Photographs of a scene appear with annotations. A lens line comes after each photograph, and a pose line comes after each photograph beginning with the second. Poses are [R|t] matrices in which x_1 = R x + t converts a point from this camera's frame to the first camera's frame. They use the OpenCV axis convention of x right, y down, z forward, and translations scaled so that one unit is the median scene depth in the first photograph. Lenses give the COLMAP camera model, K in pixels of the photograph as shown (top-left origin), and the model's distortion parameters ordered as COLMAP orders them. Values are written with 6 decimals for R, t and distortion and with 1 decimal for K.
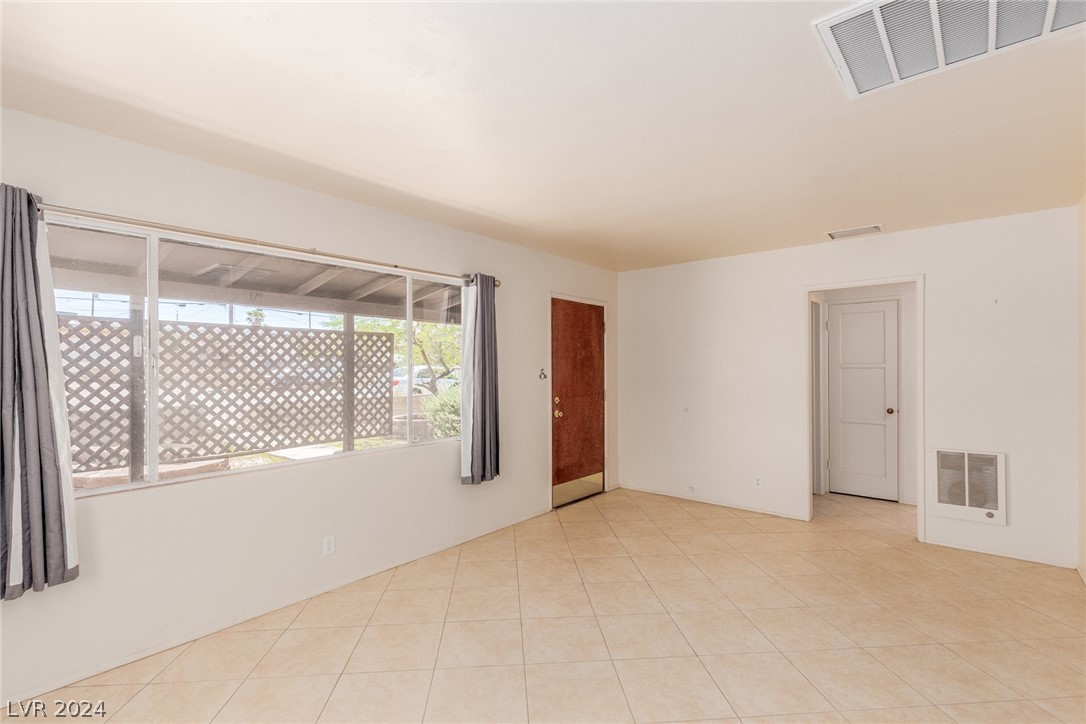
lens RADIAL K [[501.2, 0, 545.6], [0, 501.2, 357.0], [0, 0, 1]] dist [0.001481, -0.001373]
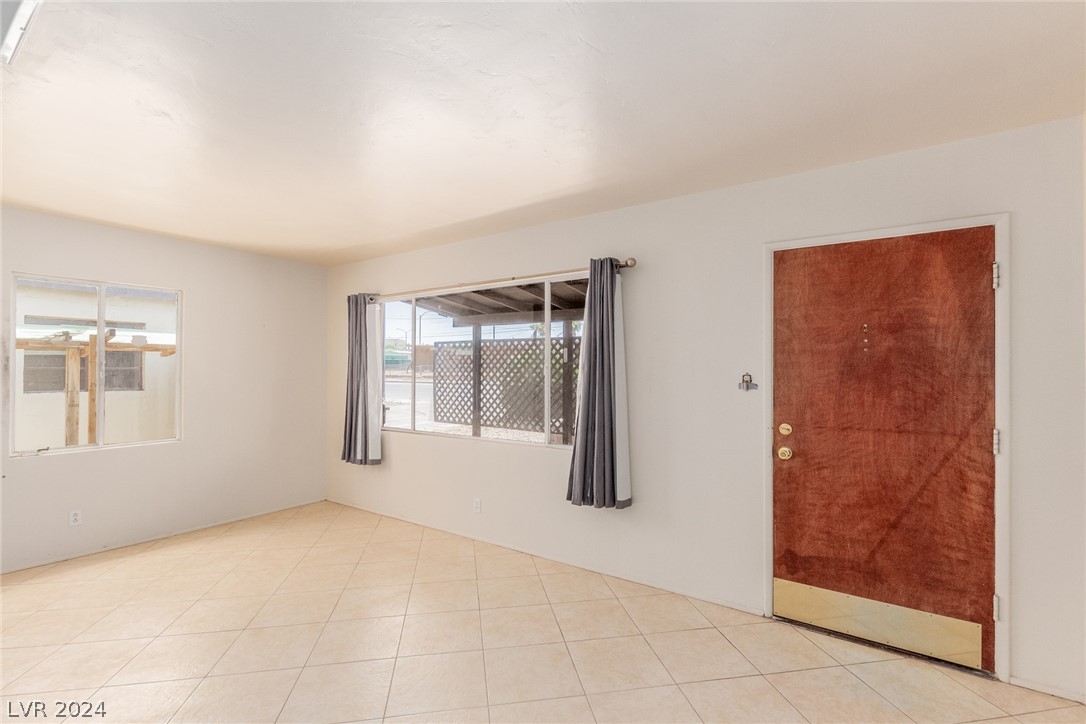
lens RADIAL K [[501.2, 0, 545.9], [0, 501.2, 359.8], [0, 0, 1]] dist [0.001481, -0.001373]
pose [[0.081784, -0.014227, -0.996549, 0.580027], [0.013740, 0.999819, -0.013146, 0.011627], [0.996555, -0.012617, 0.081965, 0.702990]]
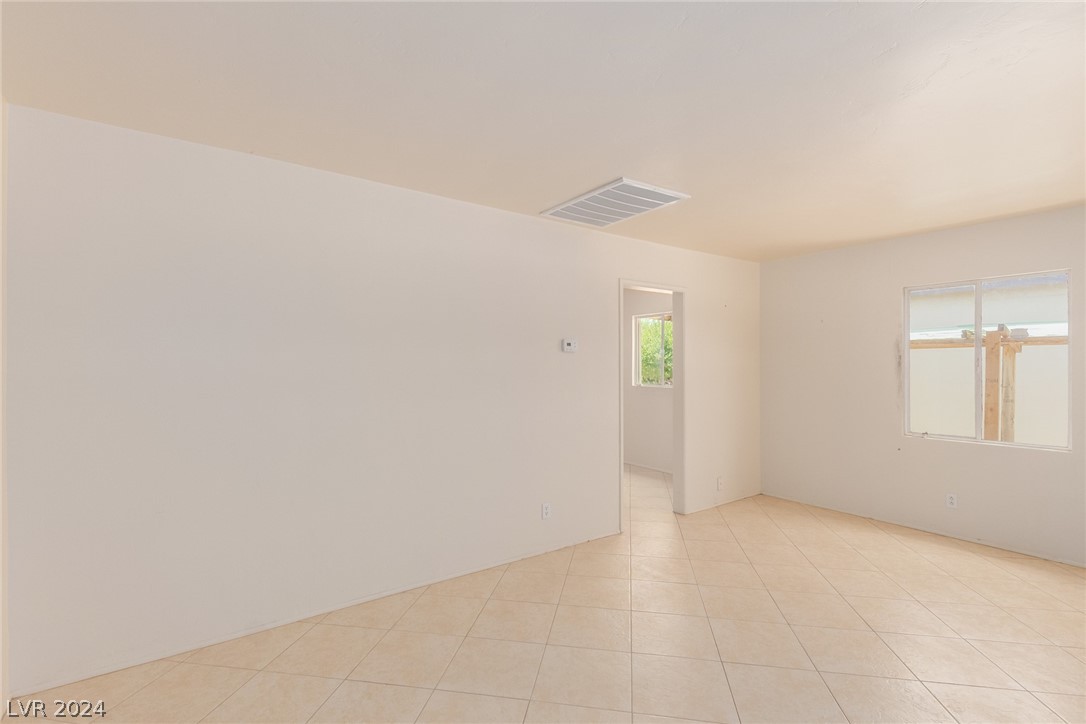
lens RADIAL K [[501.2, 0, 541.3], [0, 501.2, 363.3], [0, 0, 1]] dist [0.001481, -0.001373]
pose [[-0.964435, 0.007220, 0.264221, 0.182798], [0.002798, 0.999850, -0.017110, 0.015195], [-0.264305, -0.015763, -0.964310, 1.049363]]
